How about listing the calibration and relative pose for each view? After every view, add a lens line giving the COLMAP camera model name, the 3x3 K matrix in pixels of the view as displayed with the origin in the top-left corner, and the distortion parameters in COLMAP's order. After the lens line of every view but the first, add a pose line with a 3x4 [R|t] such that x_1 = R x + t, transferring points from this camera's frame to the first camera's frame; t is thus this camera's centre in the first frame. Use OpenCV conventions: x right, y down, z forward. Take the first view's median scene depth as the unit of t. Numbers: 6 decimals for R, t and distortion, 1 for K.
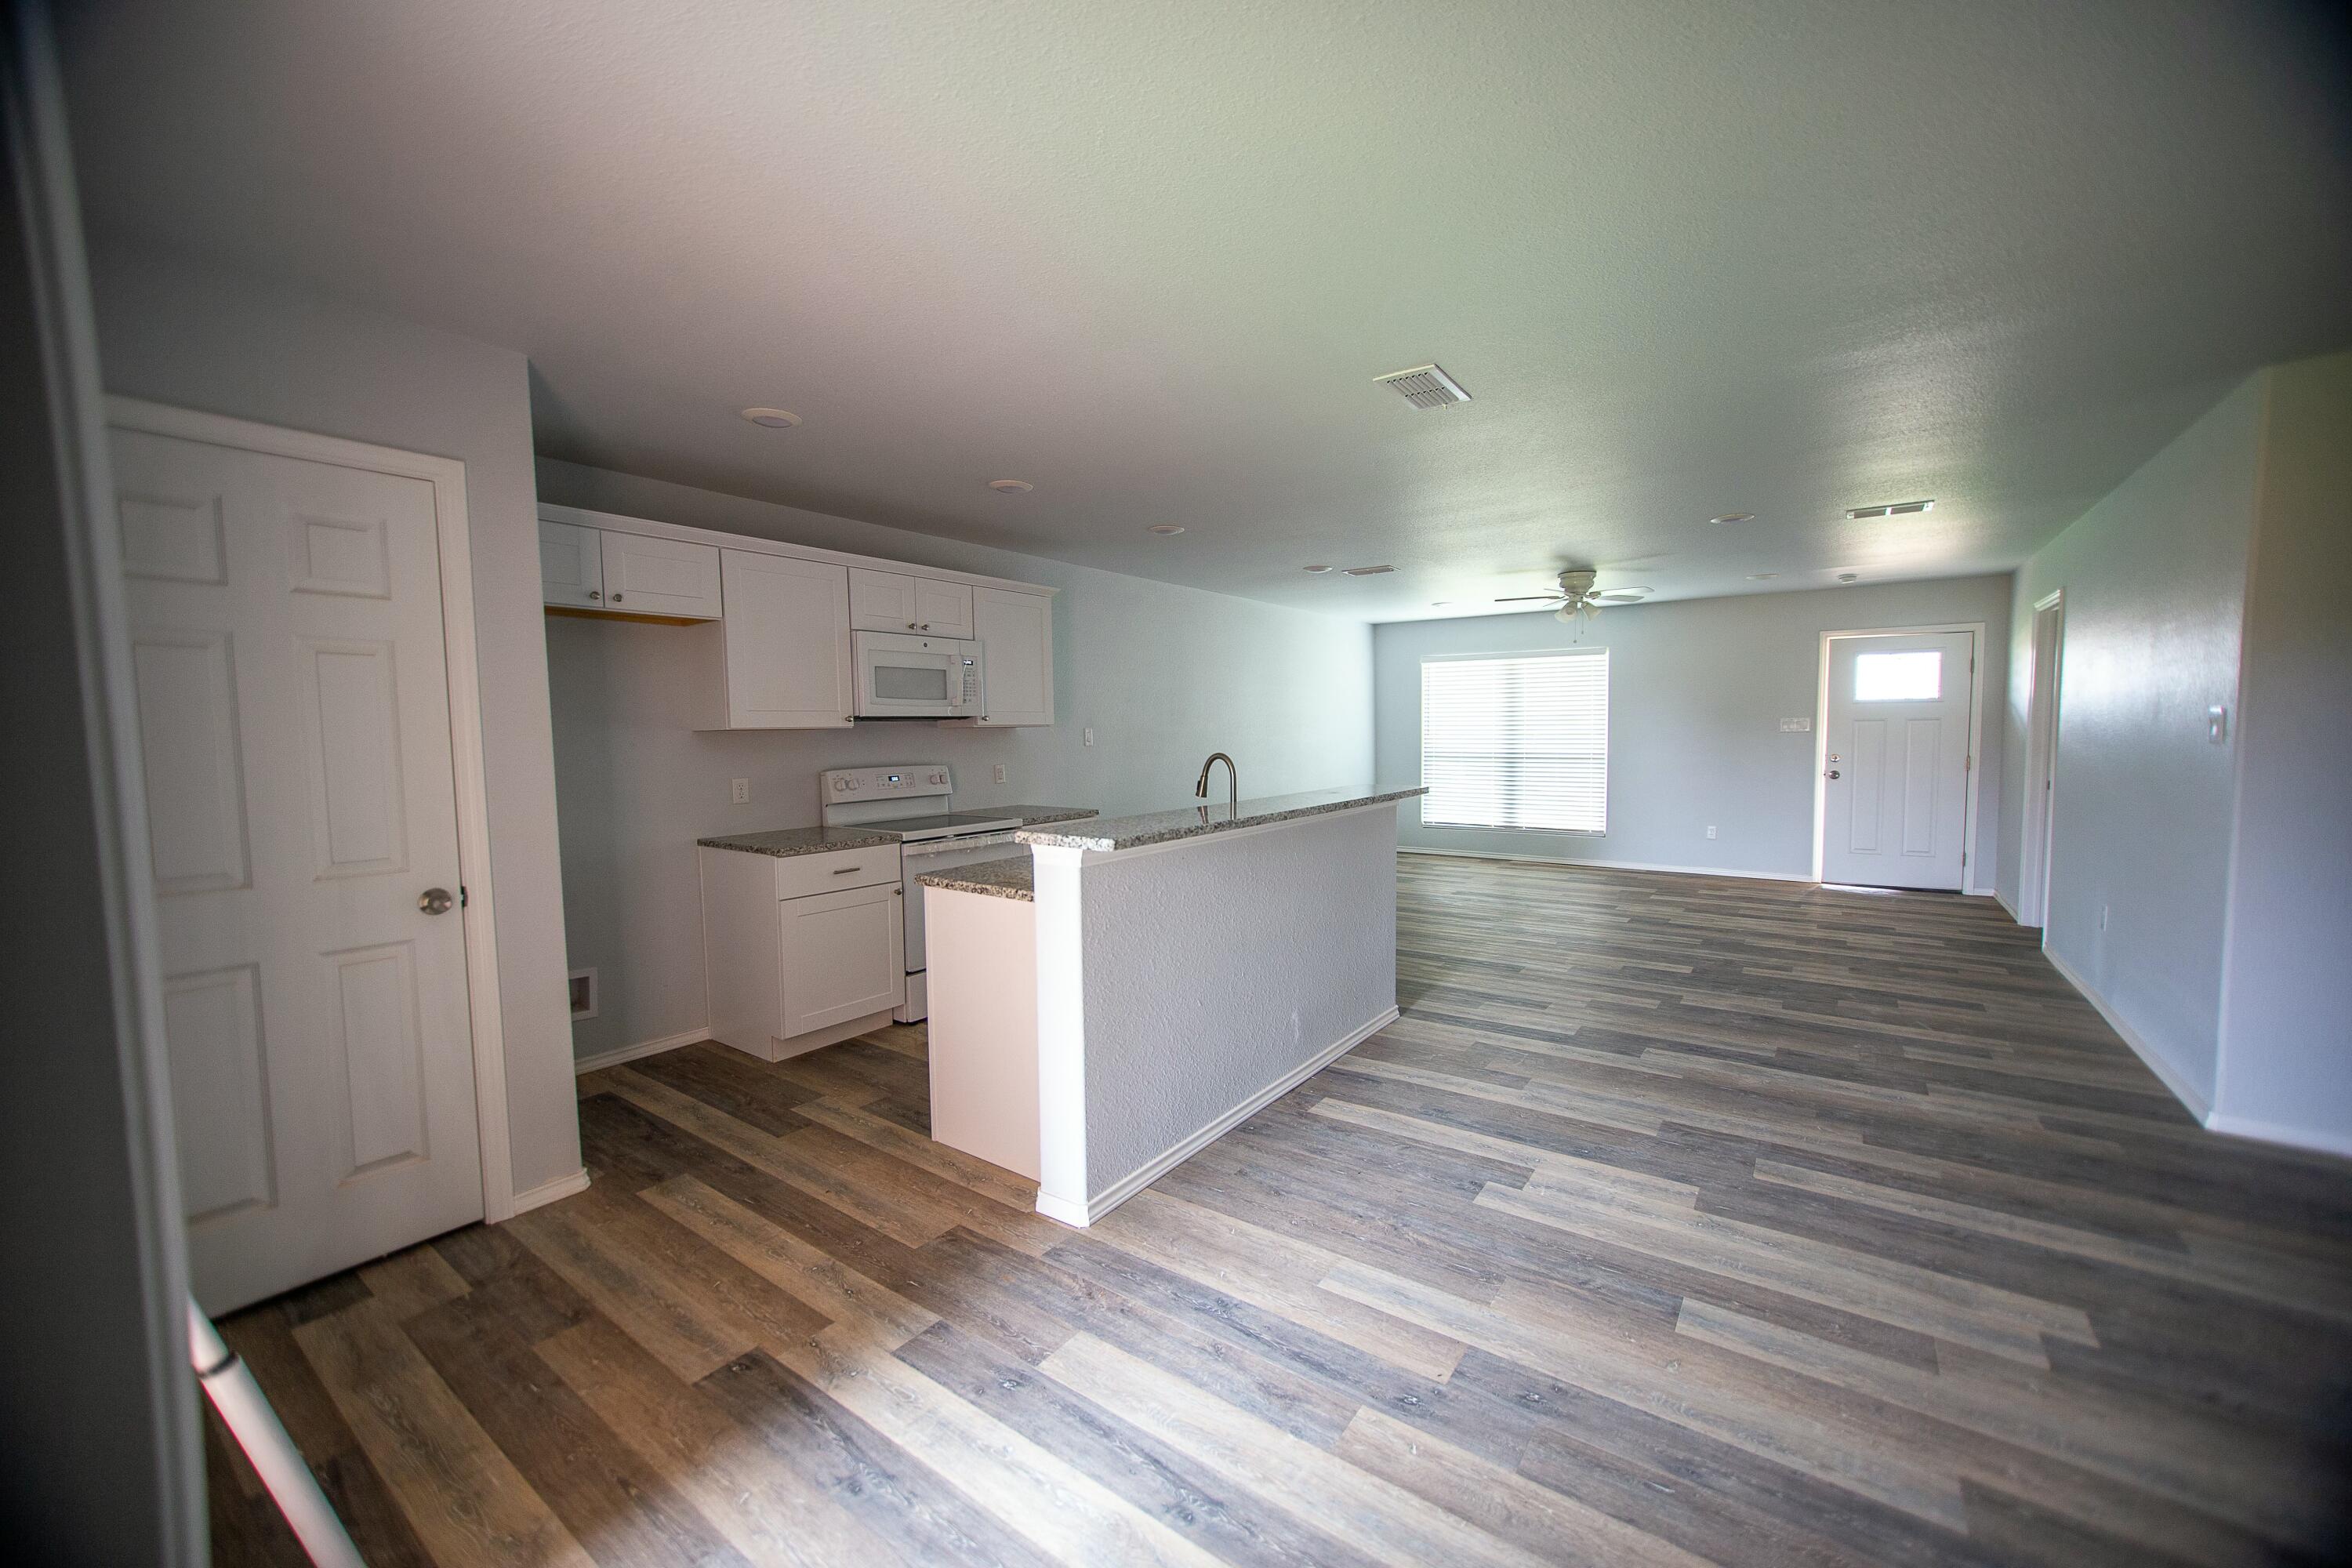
lens RADIAL K [[913.3, 0, 1156.9], [0, 913.3, 787.1], [0, 0, 1]] dist [-0.008745, 0.002242]
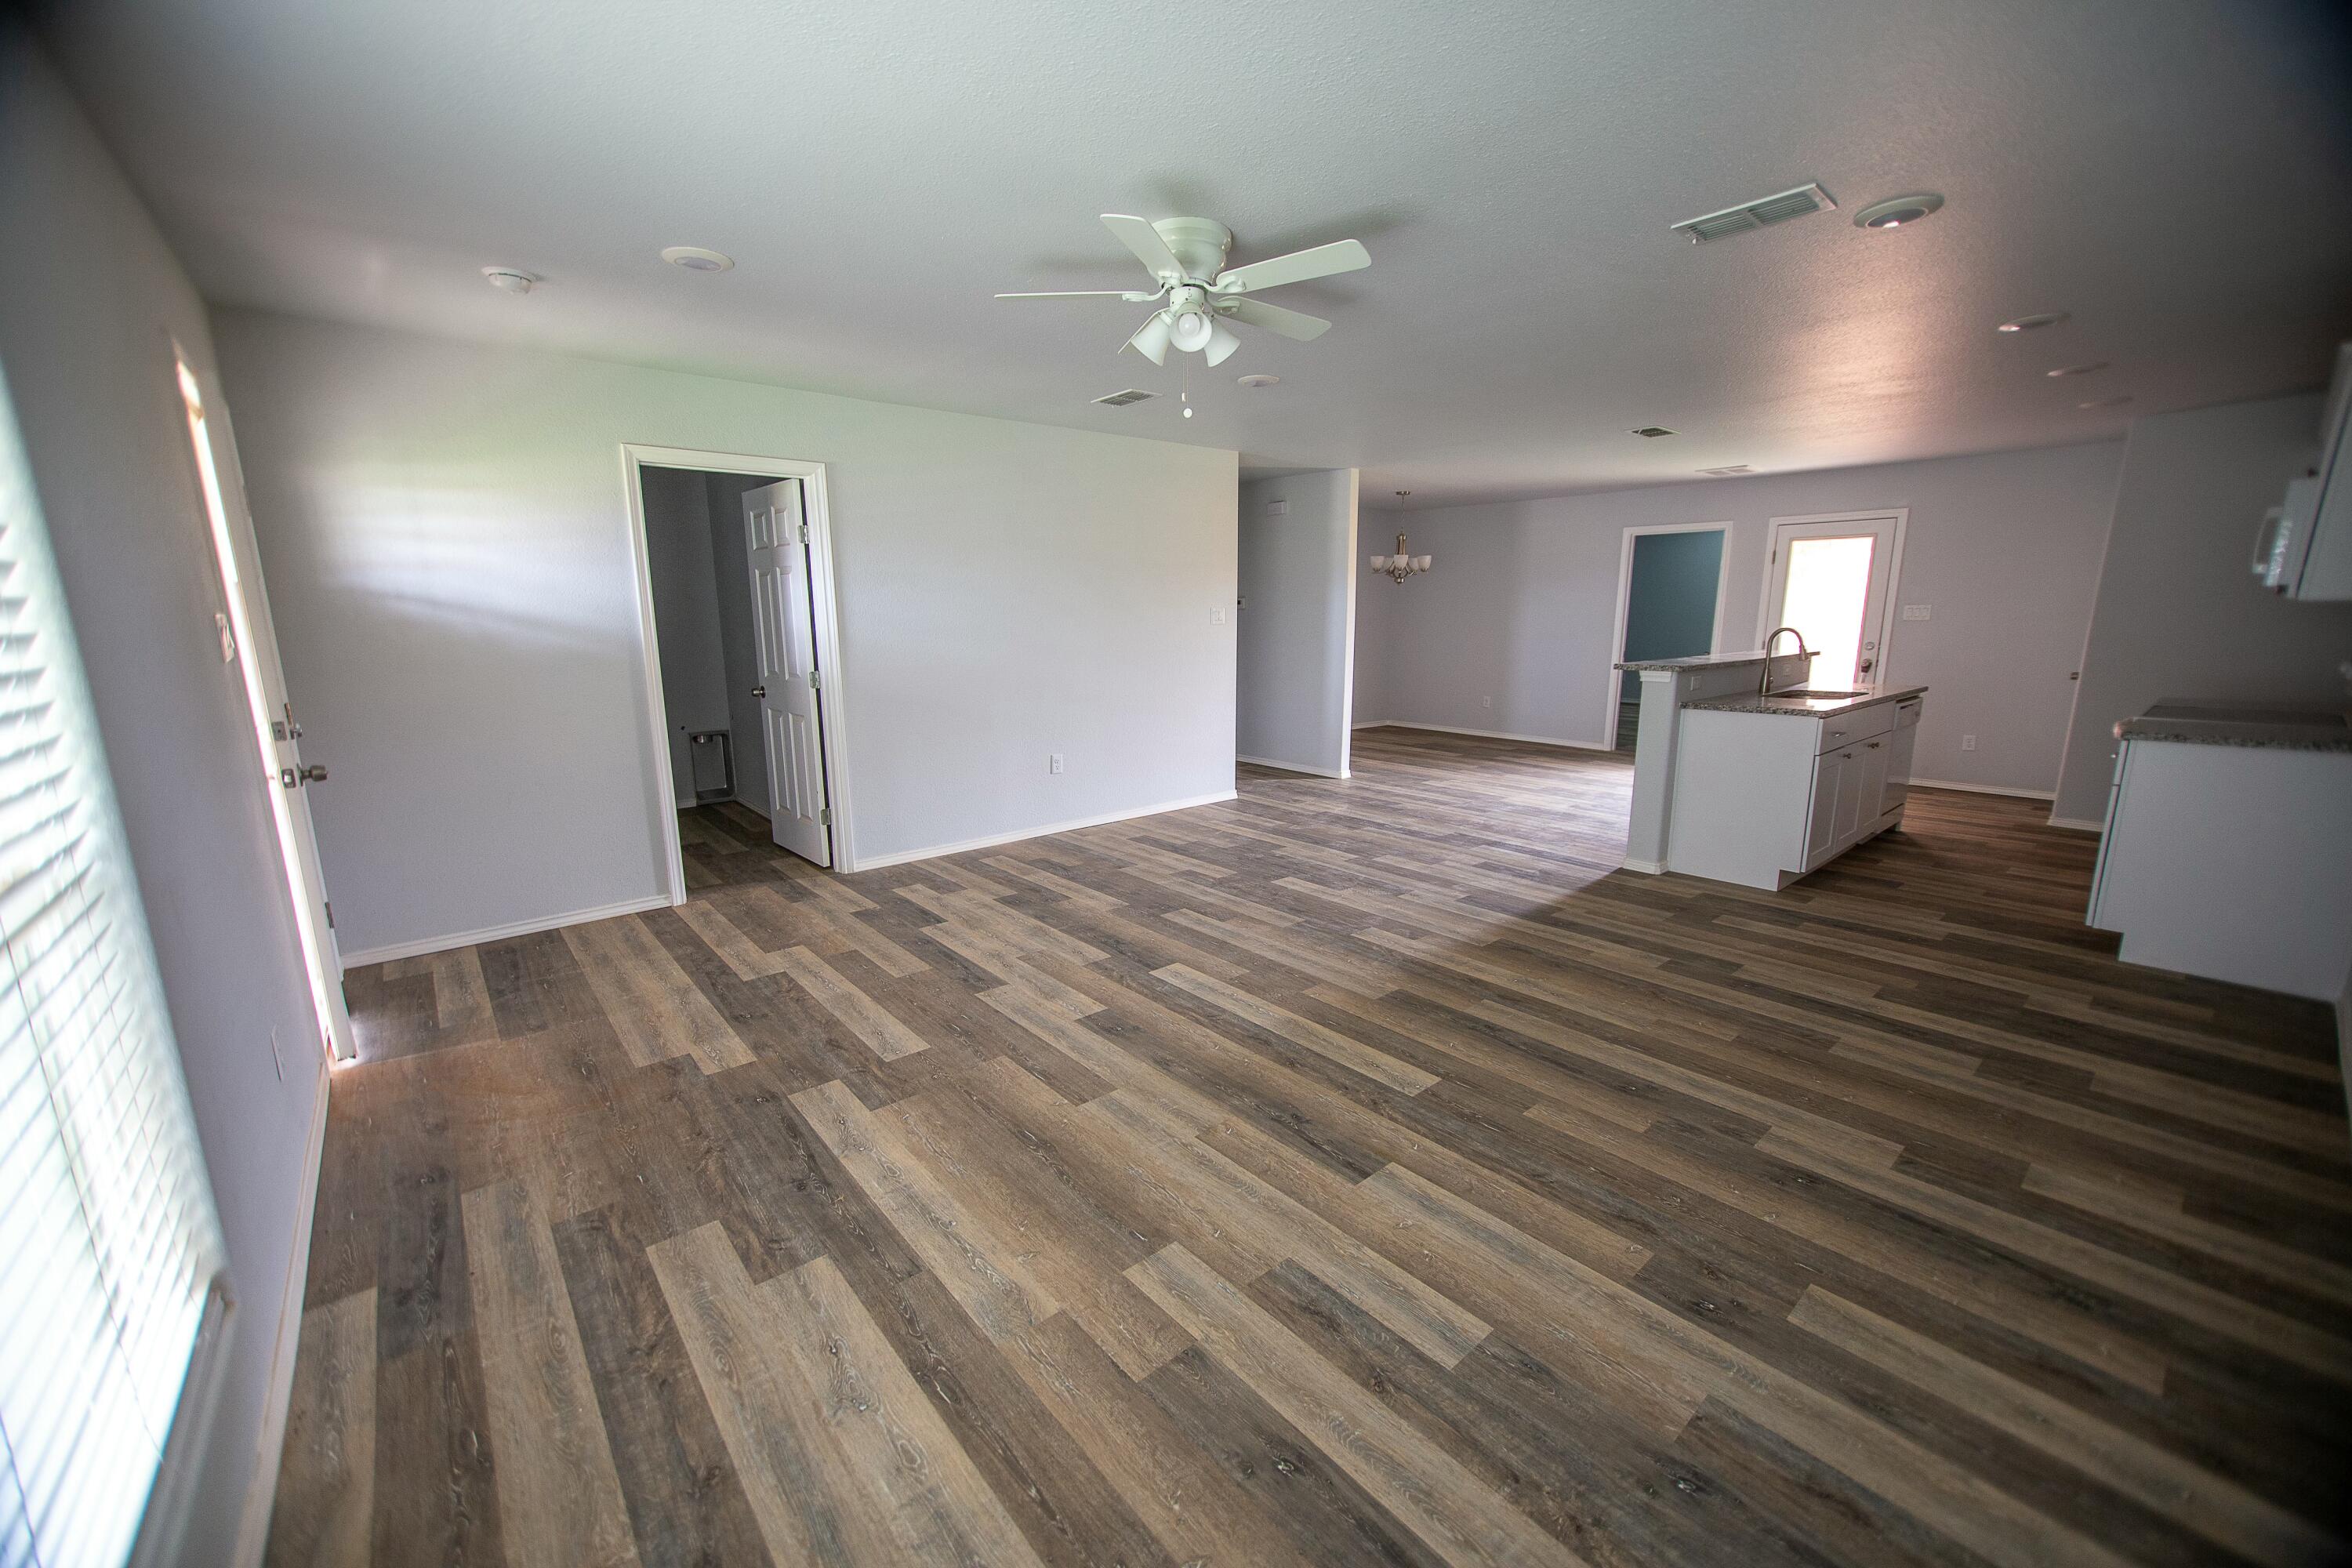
lens RADIAL K [[913.3, 0, 1180.5], [0, 913.3, 794.0], [0, 0, 1]] dist [-0.008745, 0.002242]
pose [[-0.972772, -0.031077, 0.229673, 0.548270], [0.032692, 0.962662, 0.268723, -0.163138], [-0.229449, 0.268915, -0.935435, 2.183787]]
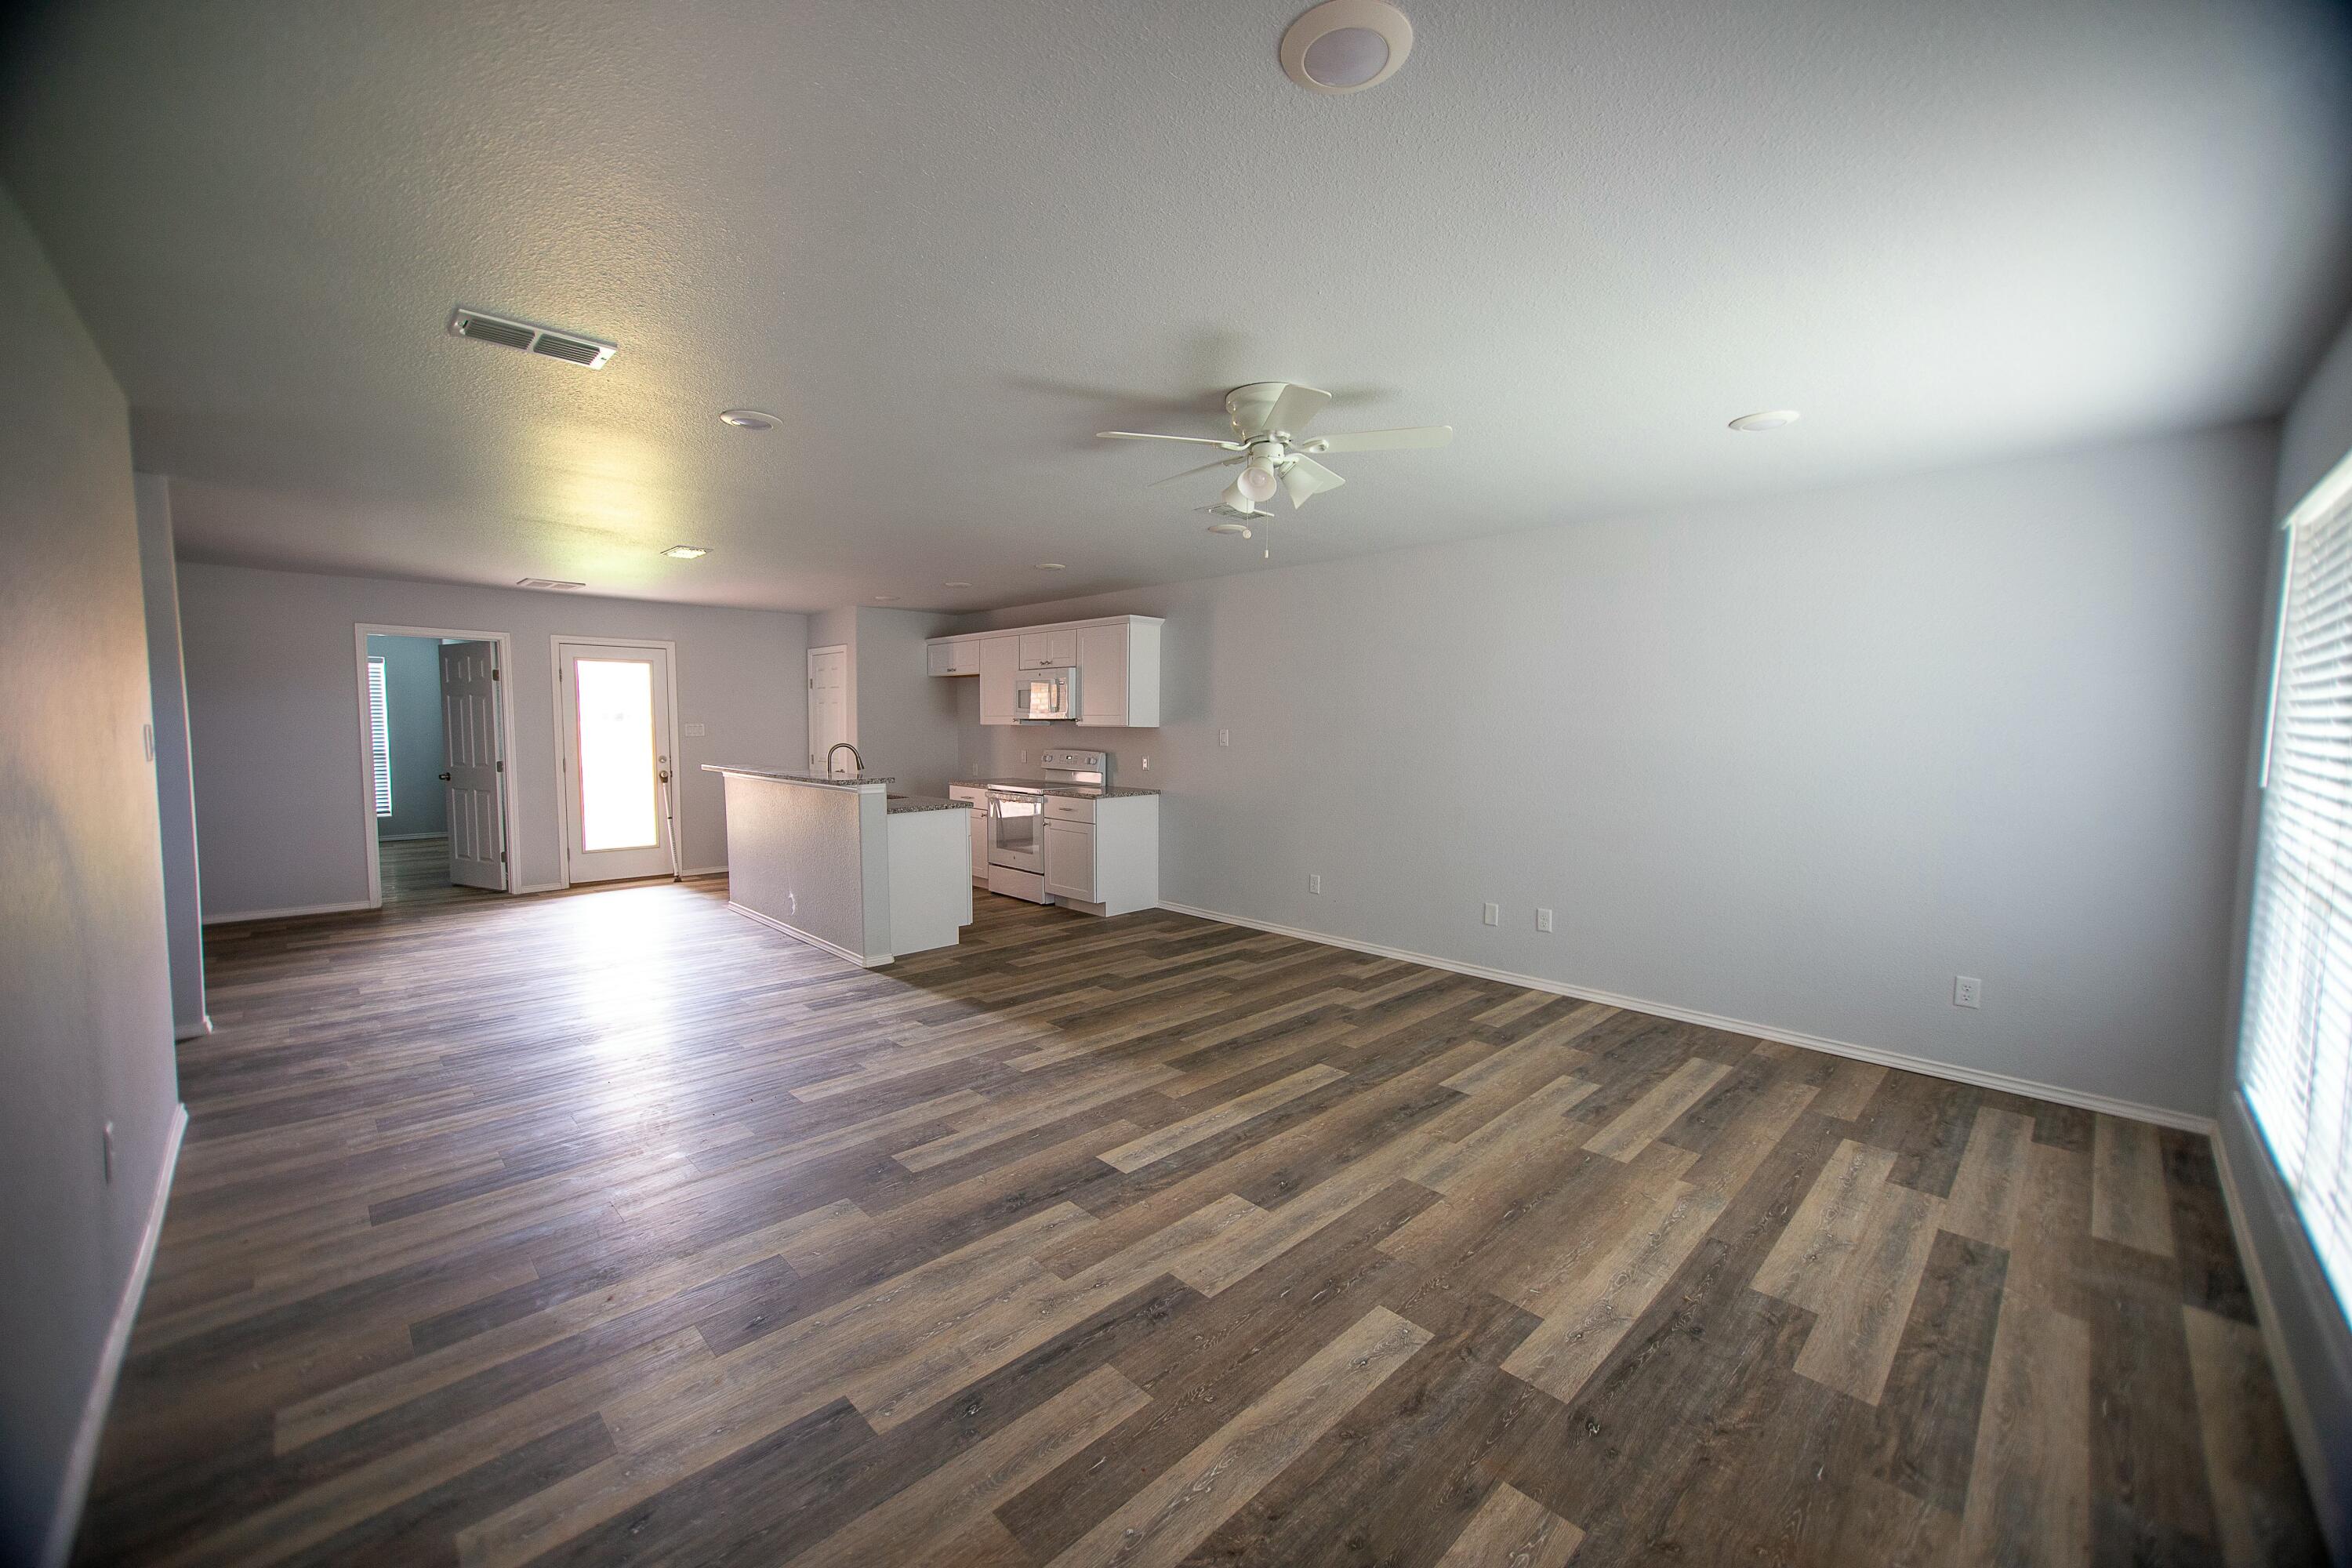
lens RADIAL K [[913.3, 0, 1165.4], [0, 913.3, 789.3], [0, 0, 1]] dist [-0.008745, 0.002242]
pose [[-0.170902, 0.077825, -0.982210, 1.381669], [-0.080874, 0.992404, 0.092704, -0.130547], [0.981963, 0.095279, -0.163309, 1.578108]]
